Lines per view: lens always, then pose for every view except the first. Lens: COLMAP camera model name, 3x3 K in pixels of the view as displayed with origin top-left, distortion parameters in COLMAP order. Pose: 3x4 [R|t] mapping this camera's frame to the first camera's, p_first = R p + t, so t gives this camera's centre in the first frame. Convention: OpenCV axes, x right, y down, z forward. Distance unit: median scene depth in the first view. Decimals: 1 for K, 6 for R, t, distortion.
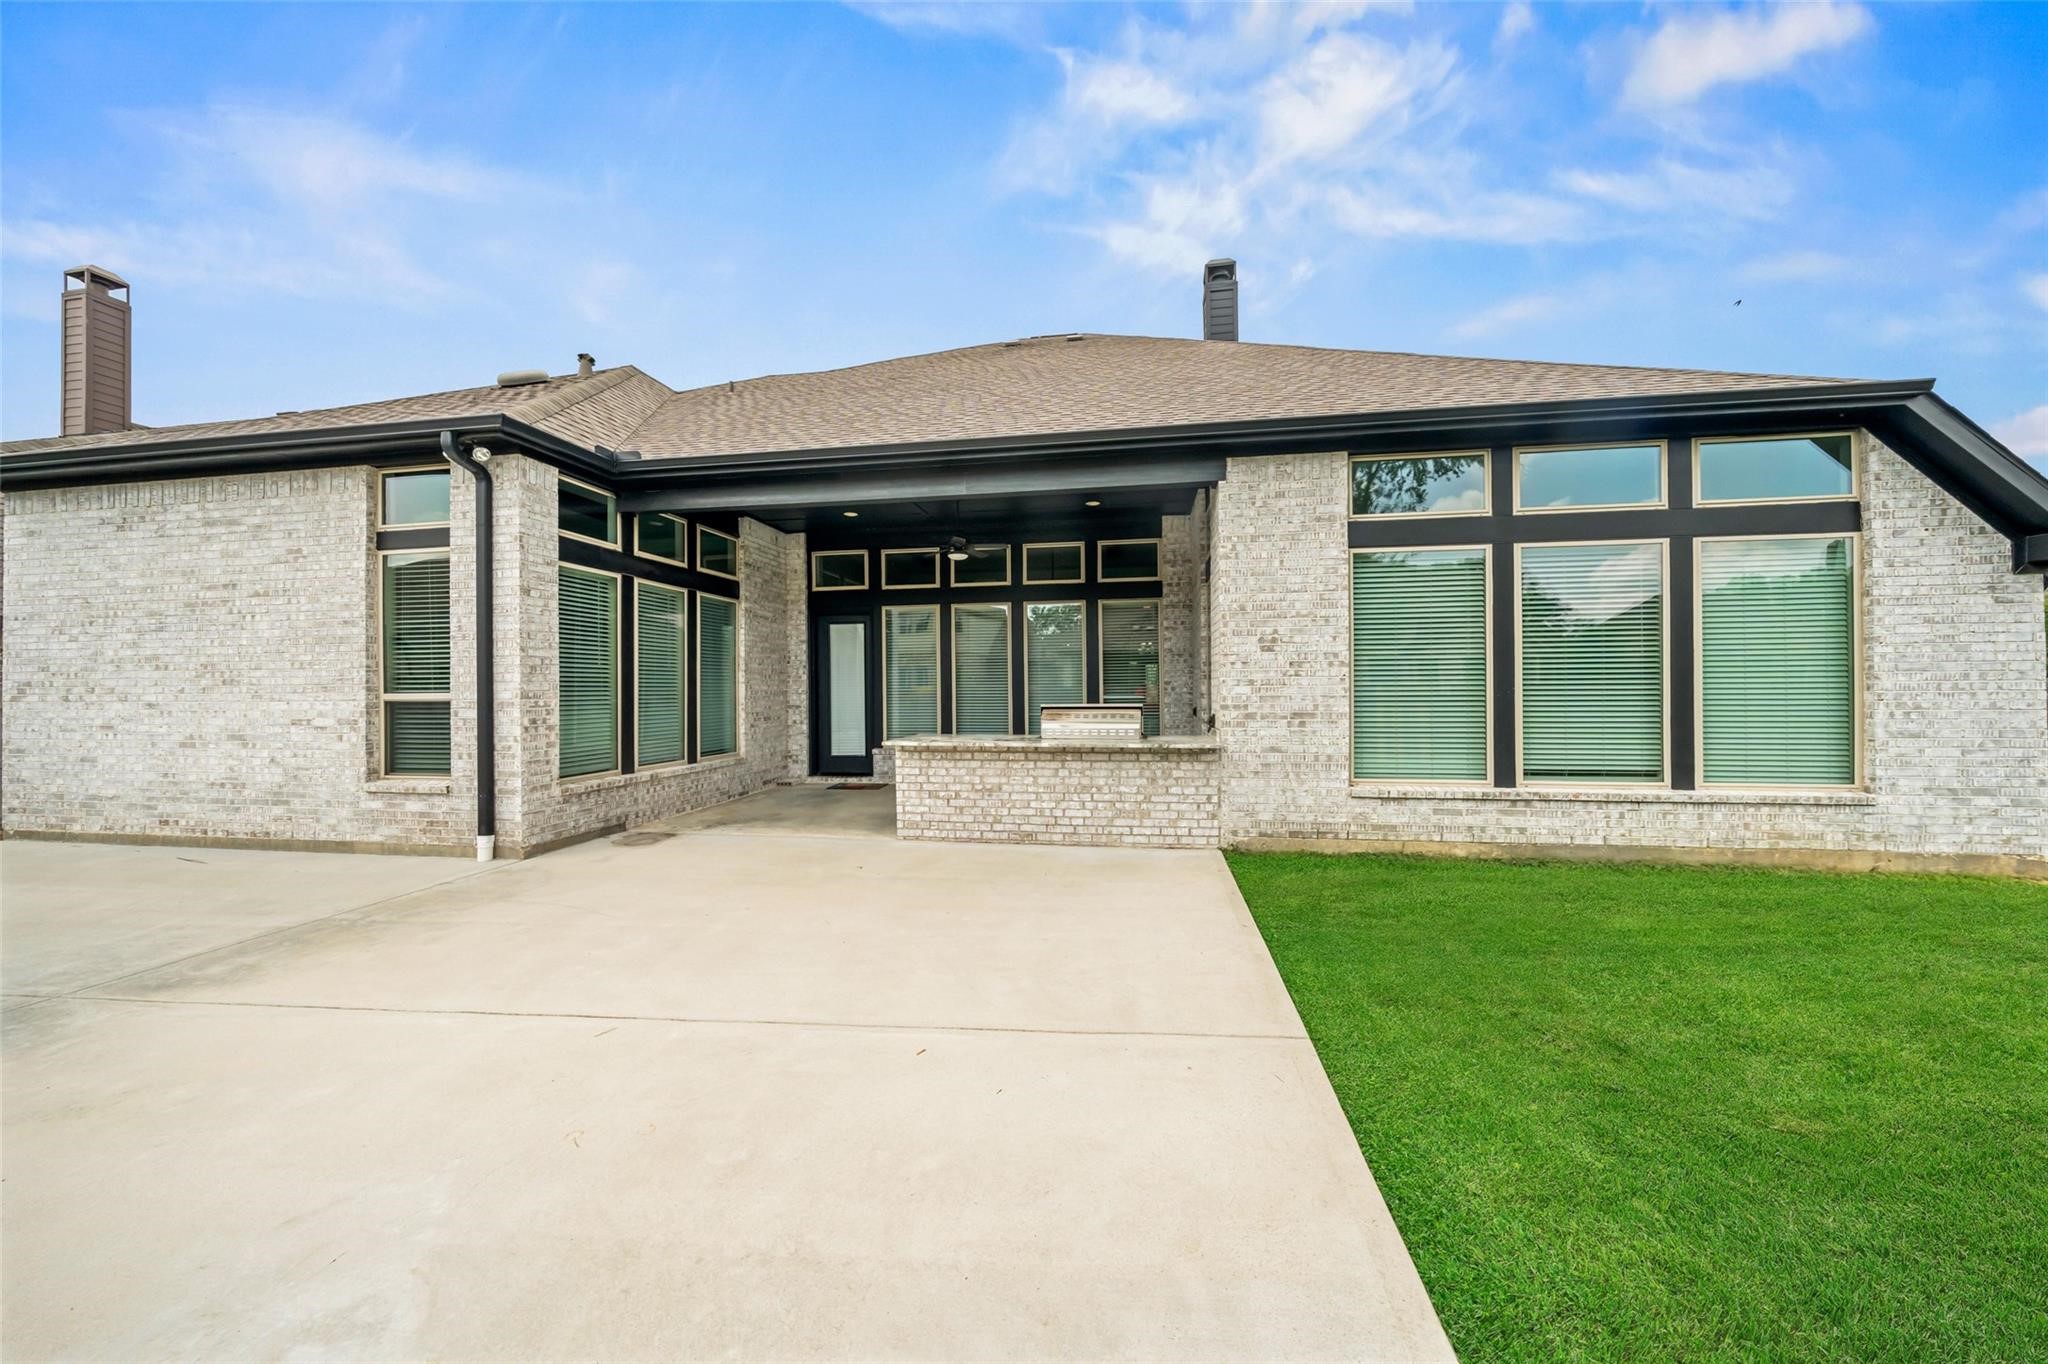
lens RADIAL K [[710.8, 0, 1024.3], [0, 710.8, 687.8], [0, 0, 1]] dist [-0.004824, -0.000157]
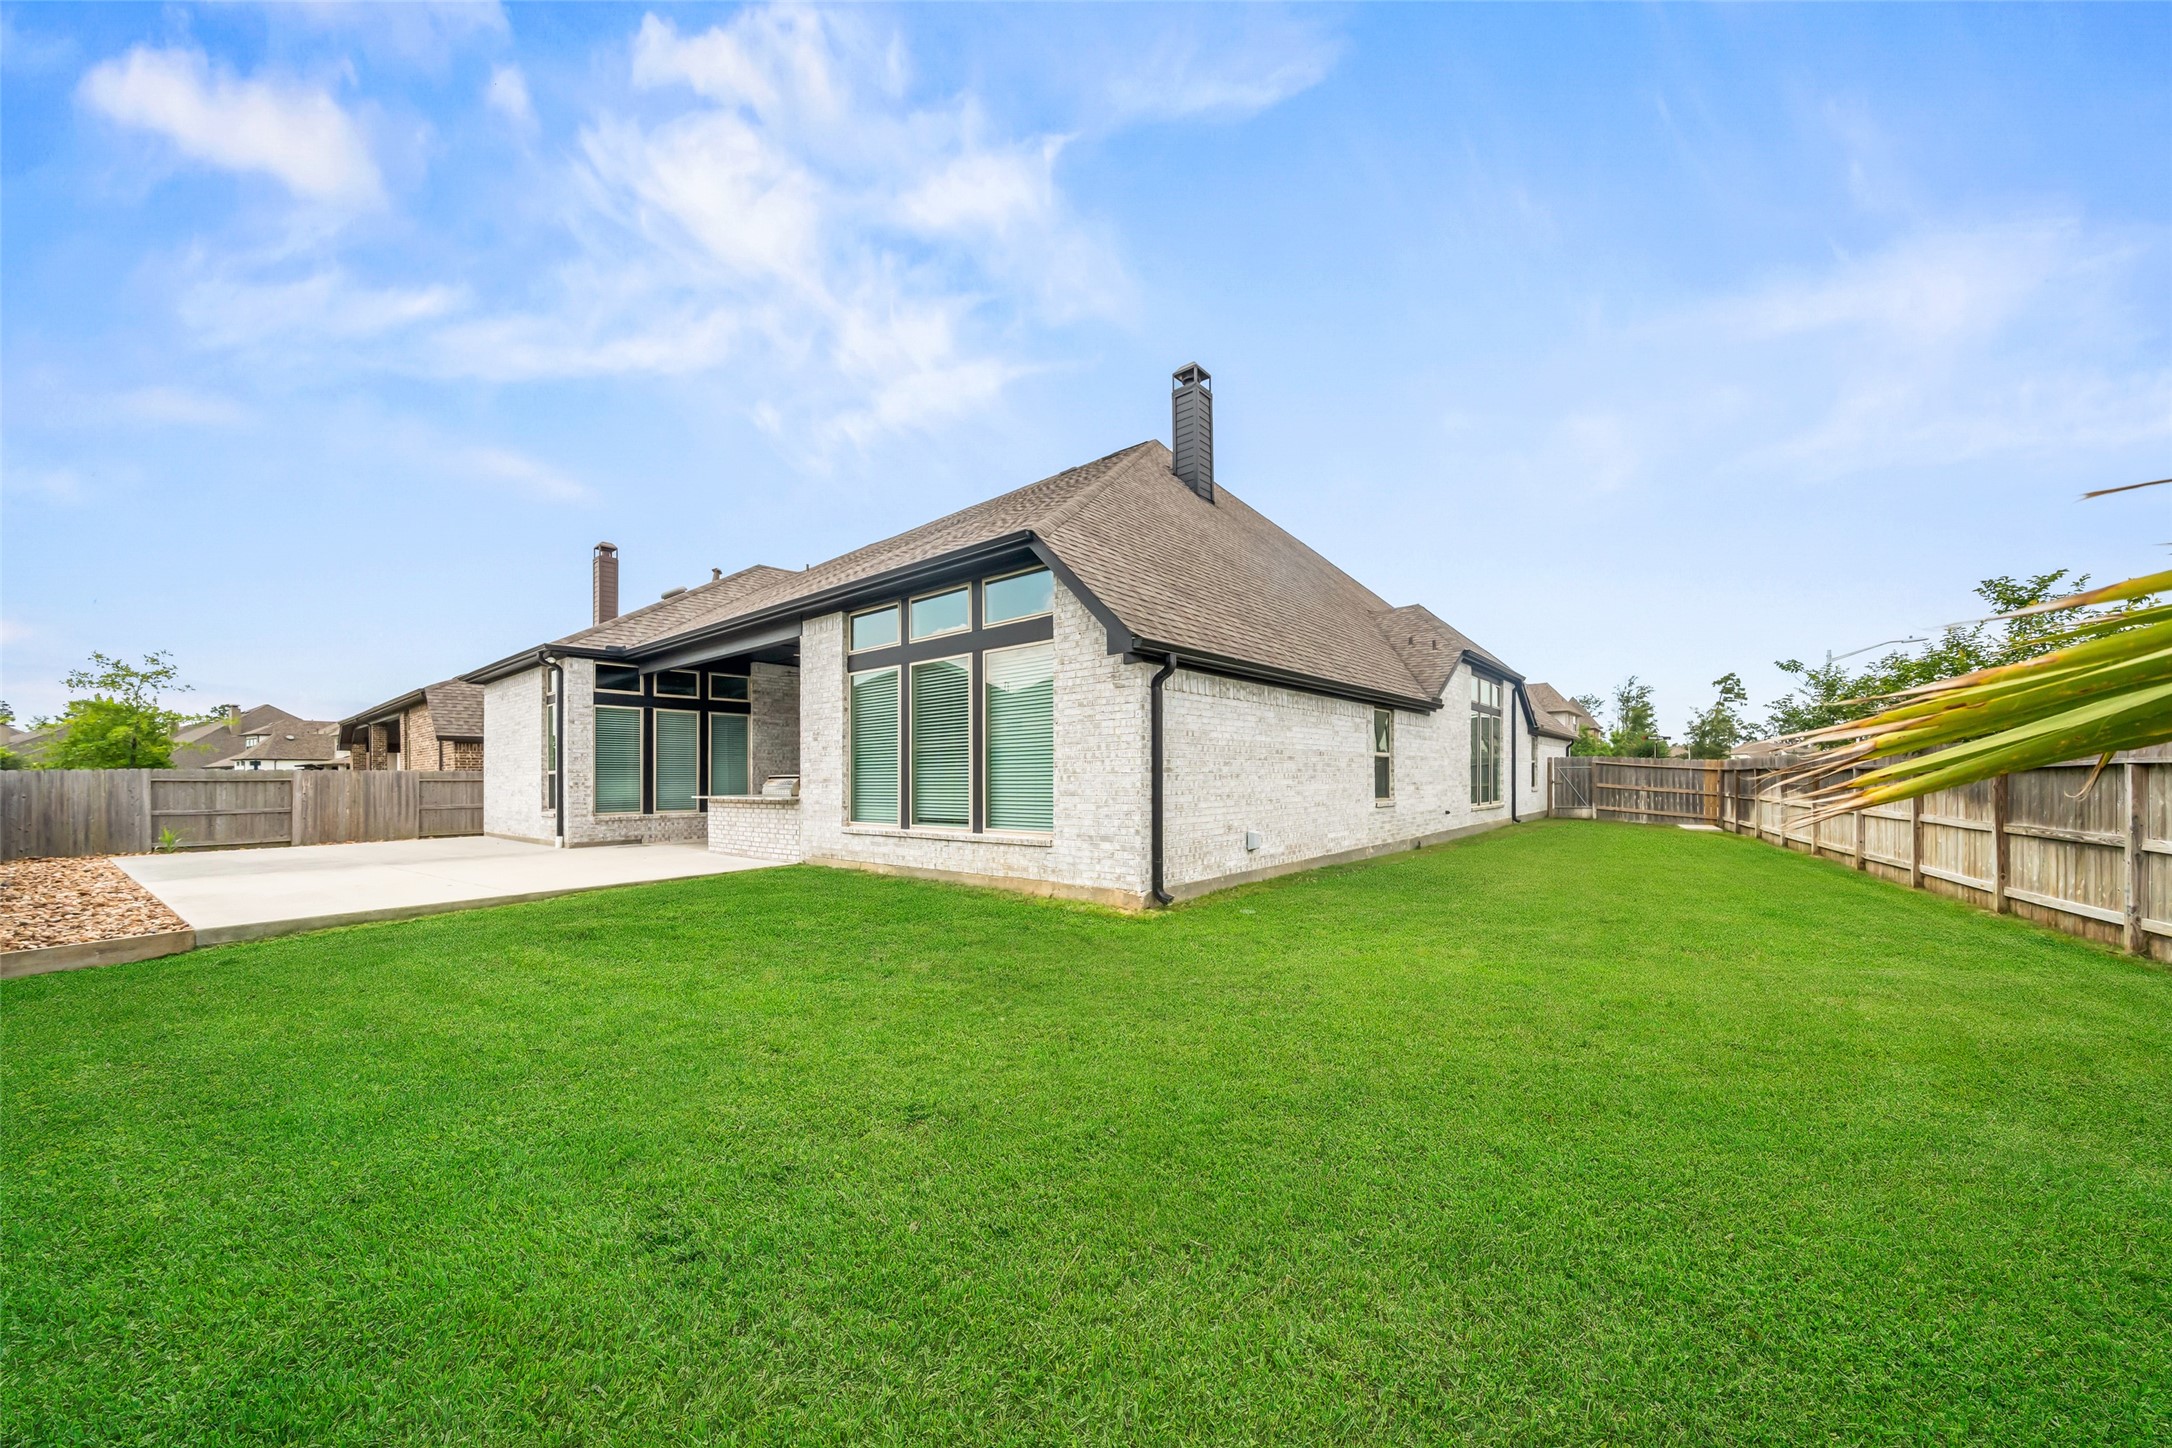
lens RADIAL K [[766.1, 0, 1085.6], [0, 766.1, 777.1], [0, 0, 1]] dist [-0.000204, -0.000026]
pose [[0.859438, -0.002366, -0.511235, 1.812171], [0.003339, 0.999994, 0.000984, 0.032161], [0.511230, -0.002552, 0.859440, -0.176767]]
